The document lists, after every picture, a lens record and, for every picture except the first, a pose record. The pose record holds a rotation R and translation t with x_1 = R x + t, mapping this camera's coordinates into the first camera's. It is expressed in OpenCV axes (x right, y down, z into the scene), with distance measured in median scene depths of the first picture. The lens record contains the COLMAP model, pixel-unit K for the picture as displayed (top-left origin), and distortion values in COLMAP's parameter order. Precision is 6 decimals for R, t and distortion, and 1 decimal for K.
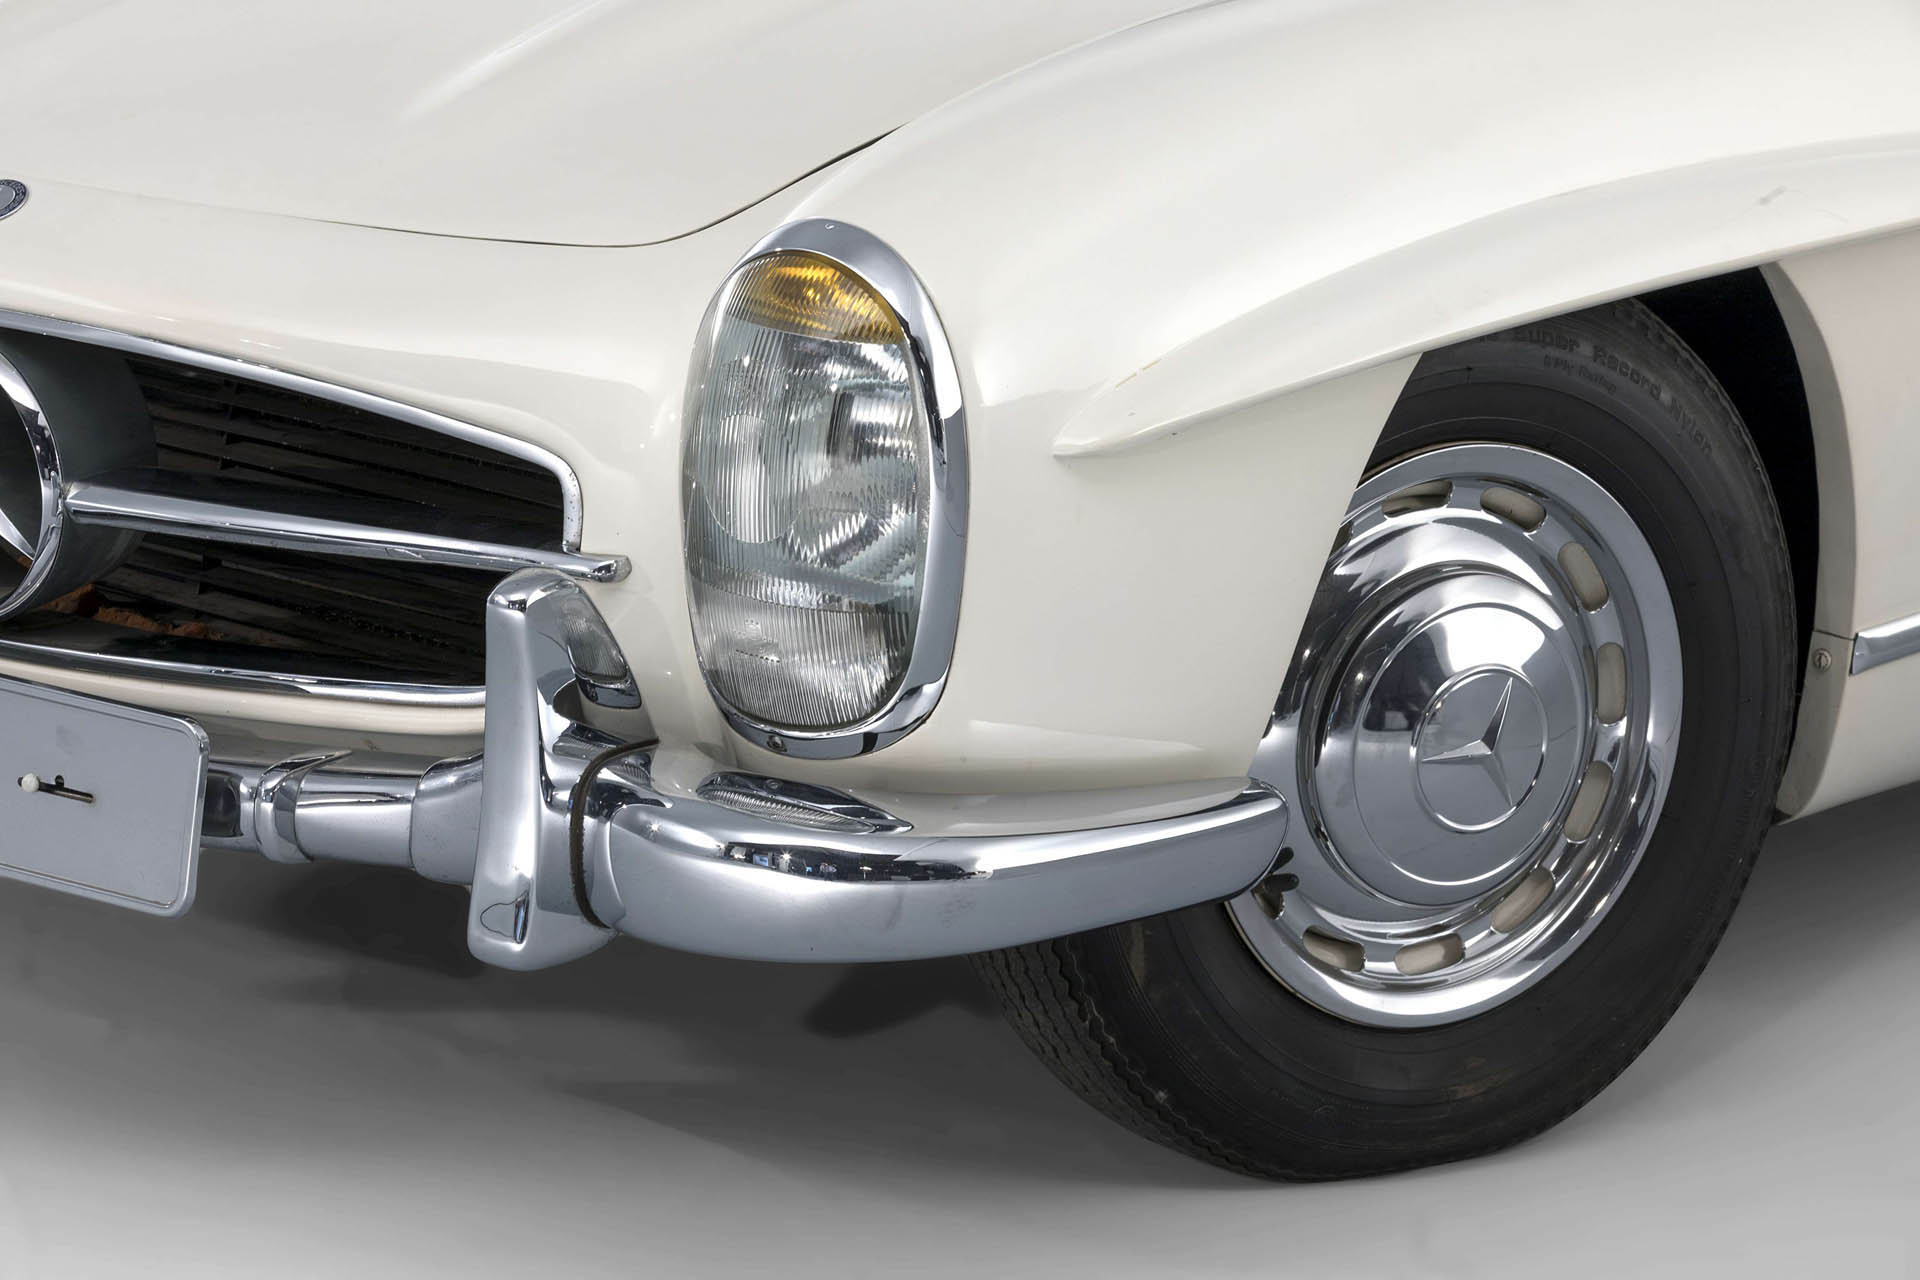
lens RADIAL K [[6336.2, 0, 960.0], [0, 6336.2, 640.0], [0, 0, 1]] dist [-0.157471, -0.556122]
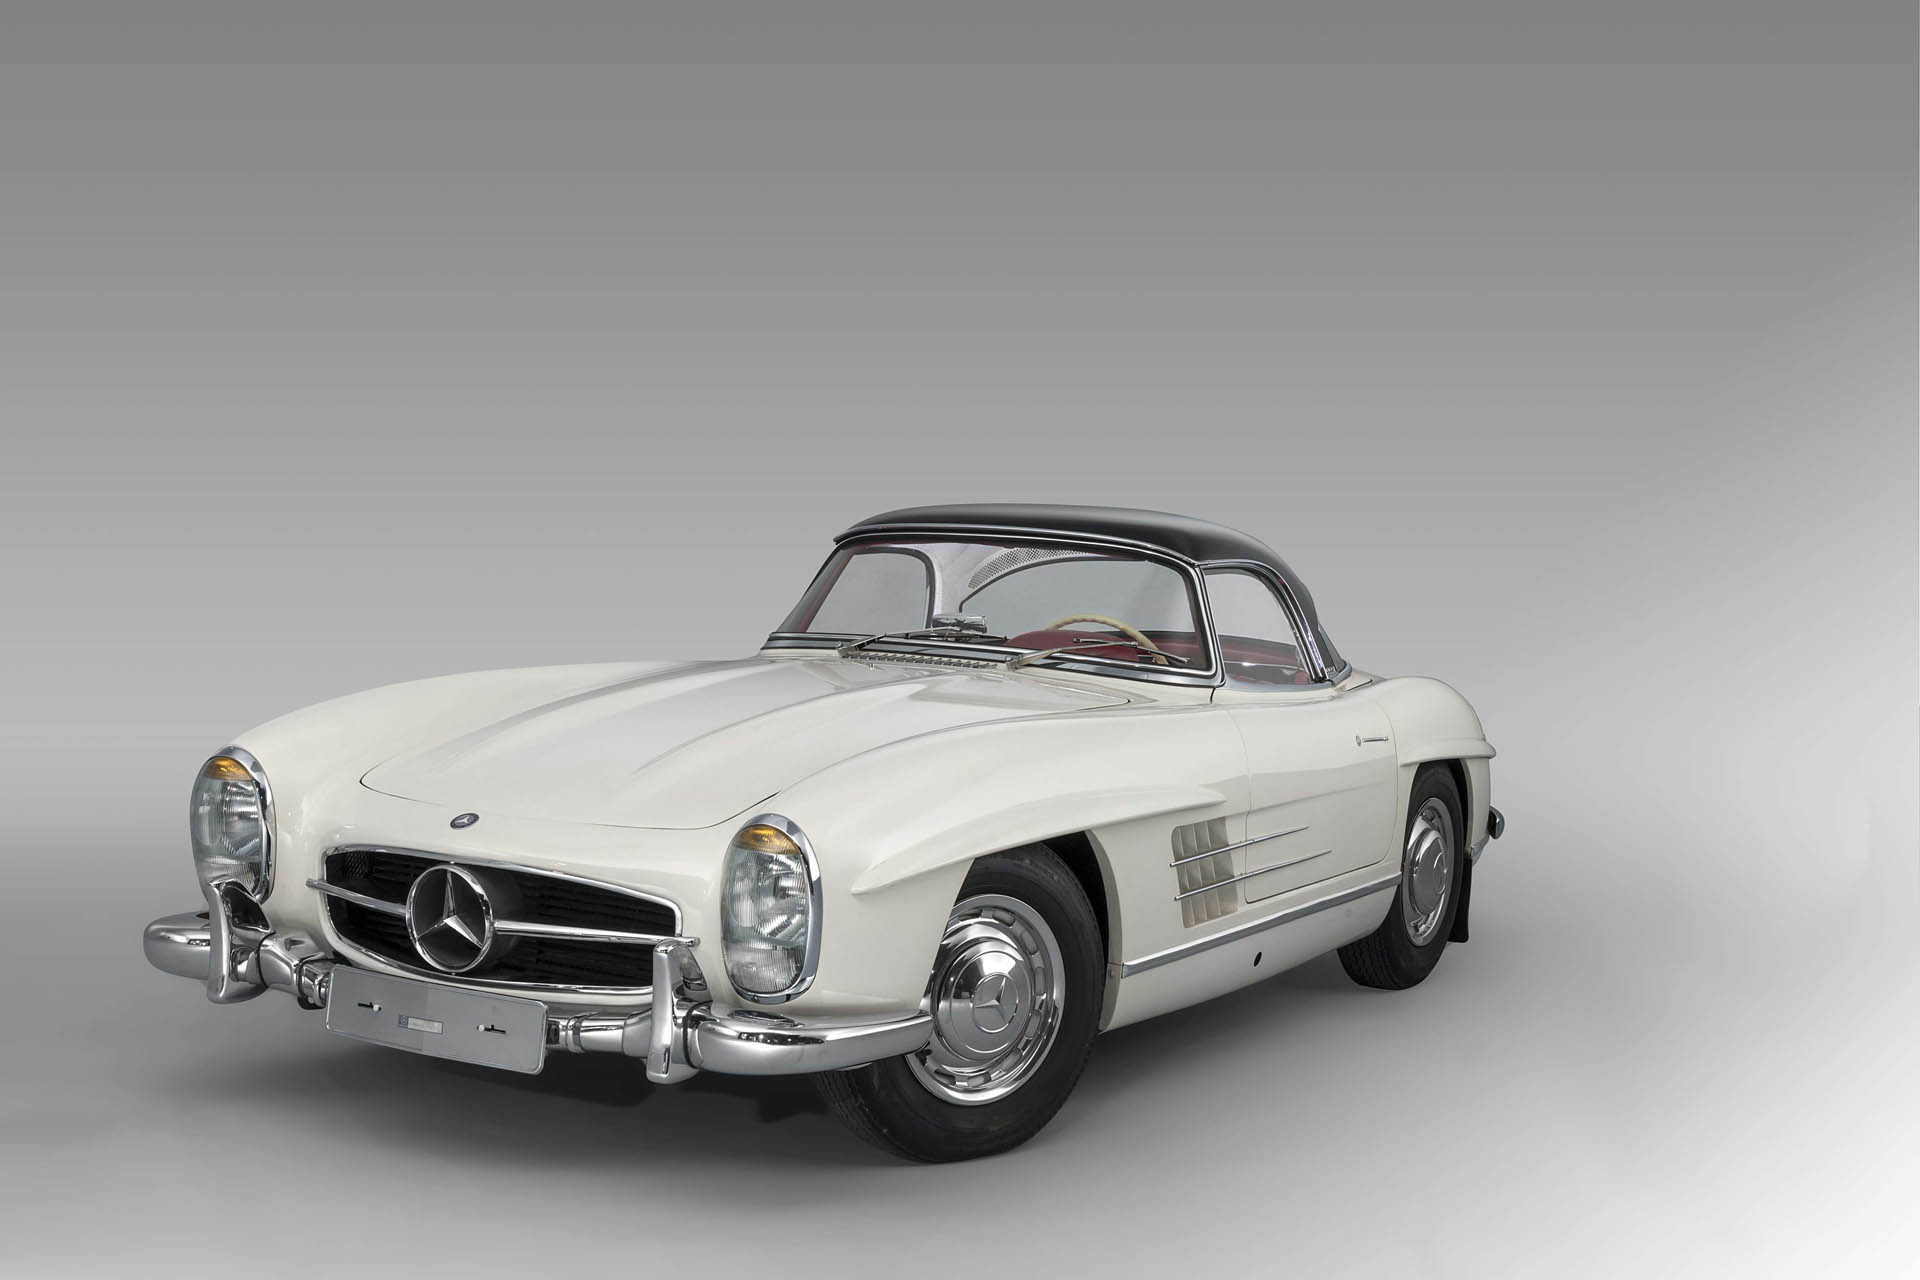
lens RADIAL K [[2516.0, 0, 960.0], [0, 2516.0, 640.0], [0, 0, 1]] dist [0.030617, 0.007057]
pose [[0.995239, -0.018735, 0.095648, -0.040932], [0.034406, 0.985704, -0.164933, 0.045083], [-0.091191, 0.167439, 0.981656, -0.141722]]
